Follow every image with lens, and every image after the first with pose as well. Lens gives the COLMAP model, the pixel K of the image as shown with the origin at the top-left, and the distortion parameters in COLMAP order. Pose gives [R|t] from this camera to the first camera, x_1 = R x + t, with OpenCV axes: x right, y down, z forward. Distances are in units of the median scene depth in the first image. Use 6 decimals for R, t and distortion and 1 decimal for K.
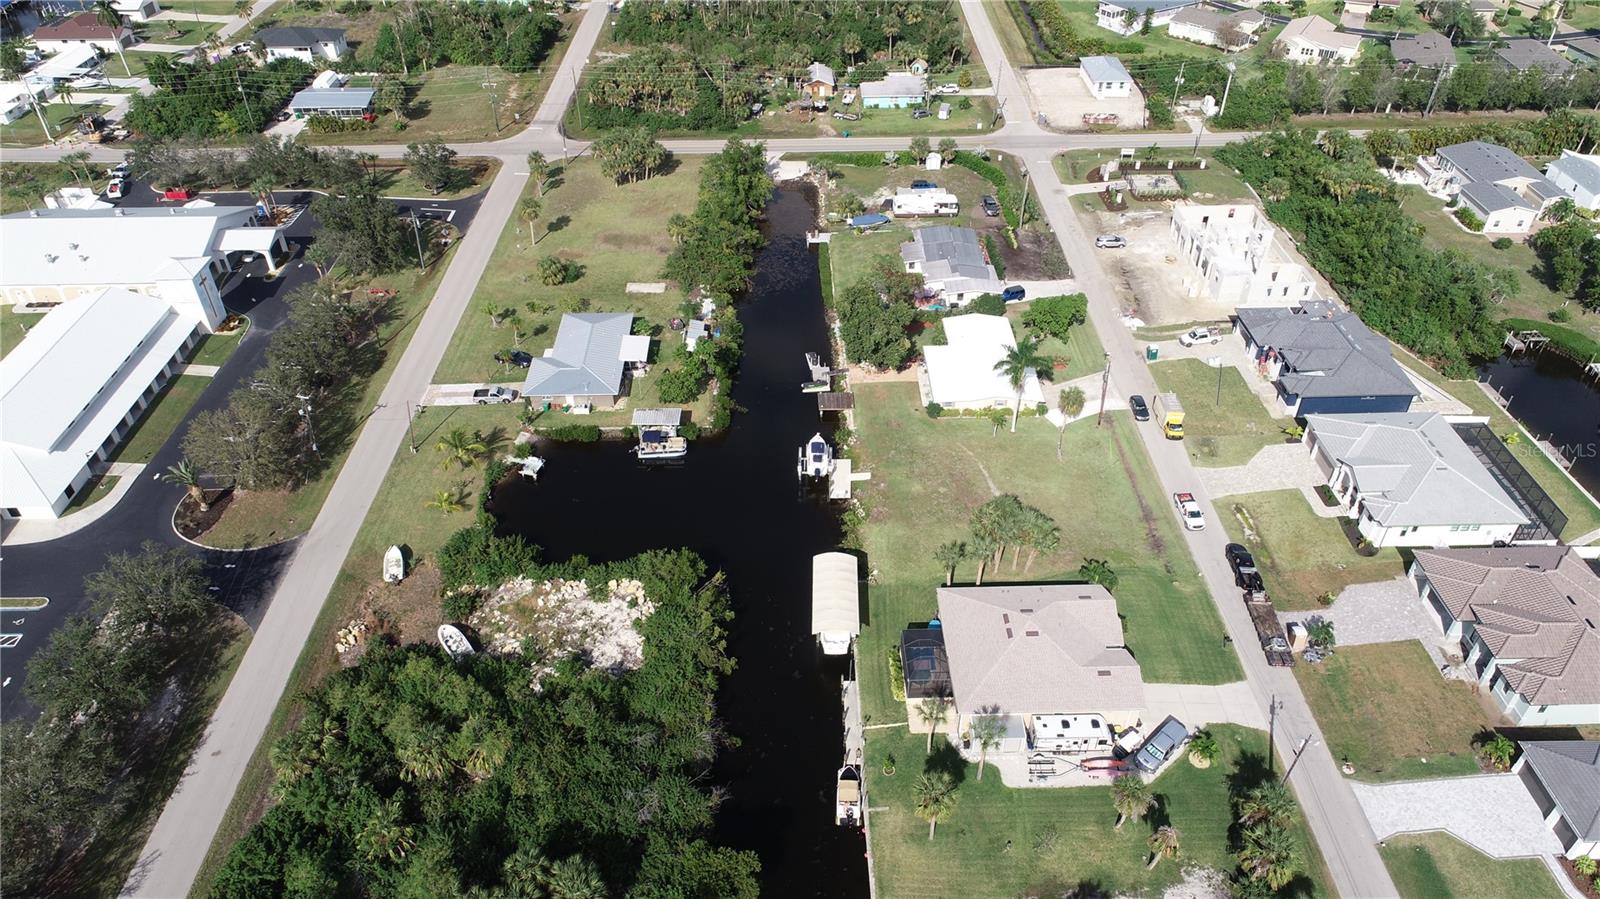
lens RADIAL K [[1082.5, 0, 796.4], [0, 1082.5, 439.6], [0, 0, 1]] dist [0.005179, -0.003913]
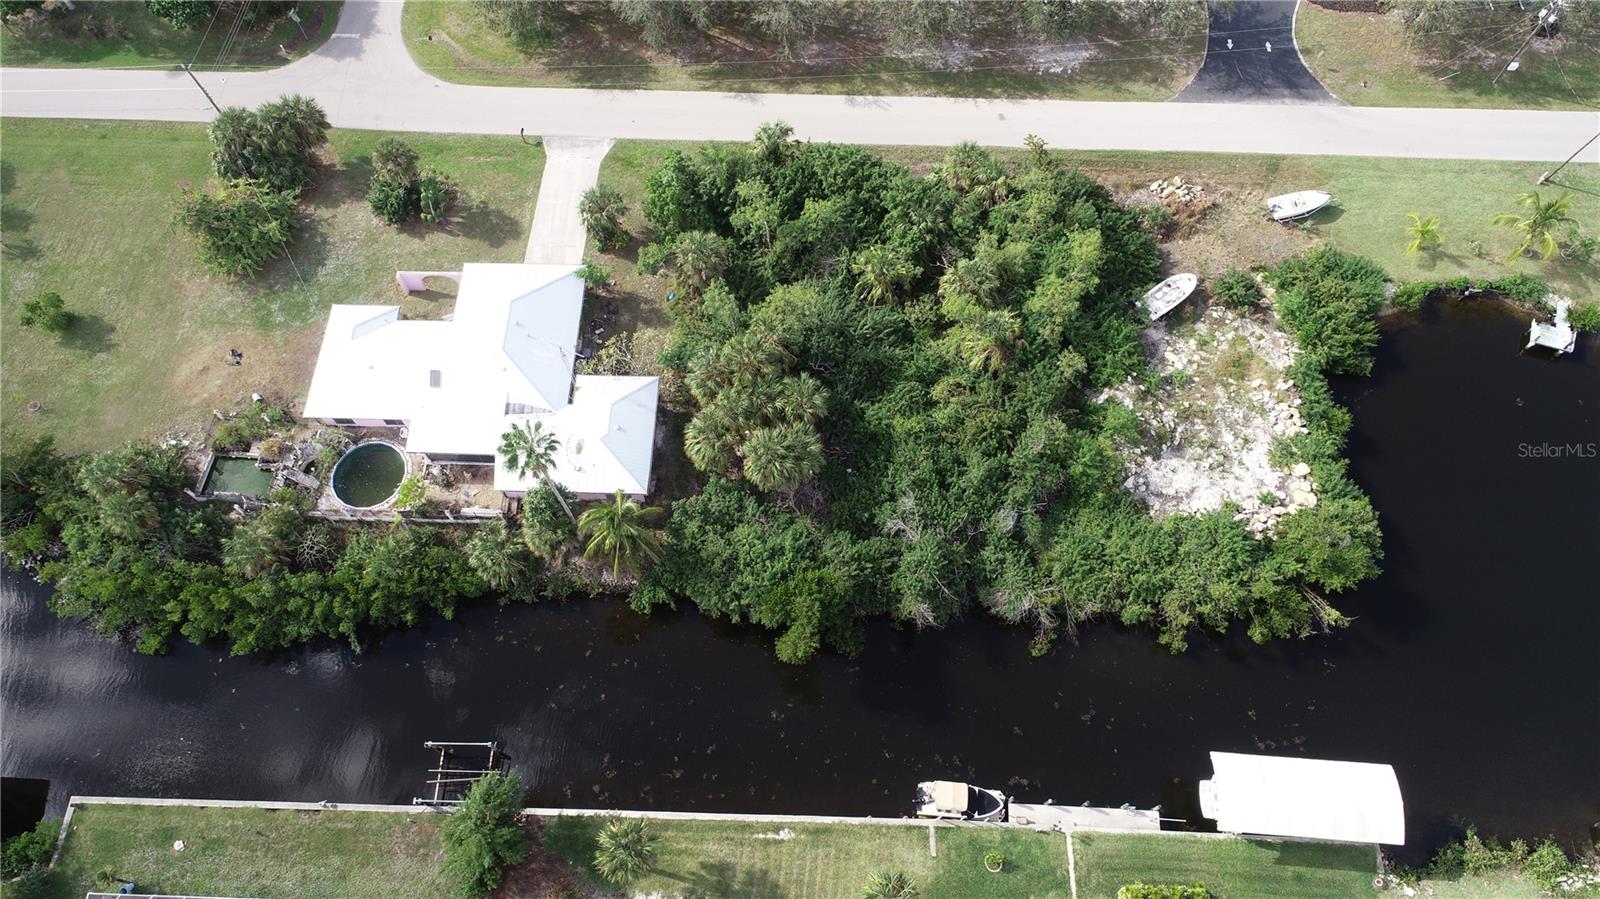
lens RADIAL K [[1082.5, 0, 796.4], [0, 1082.5, 439.6], [0, 0, 1]] dist [0.005179, -0.003913]
pose [[-0.054315, 0.896563, -0.439574, 0.102743], [-0.591715, 0.325702, 0.737422, -0.147042], [0.804316, 0.300156, 0.512819, 0.307183]]
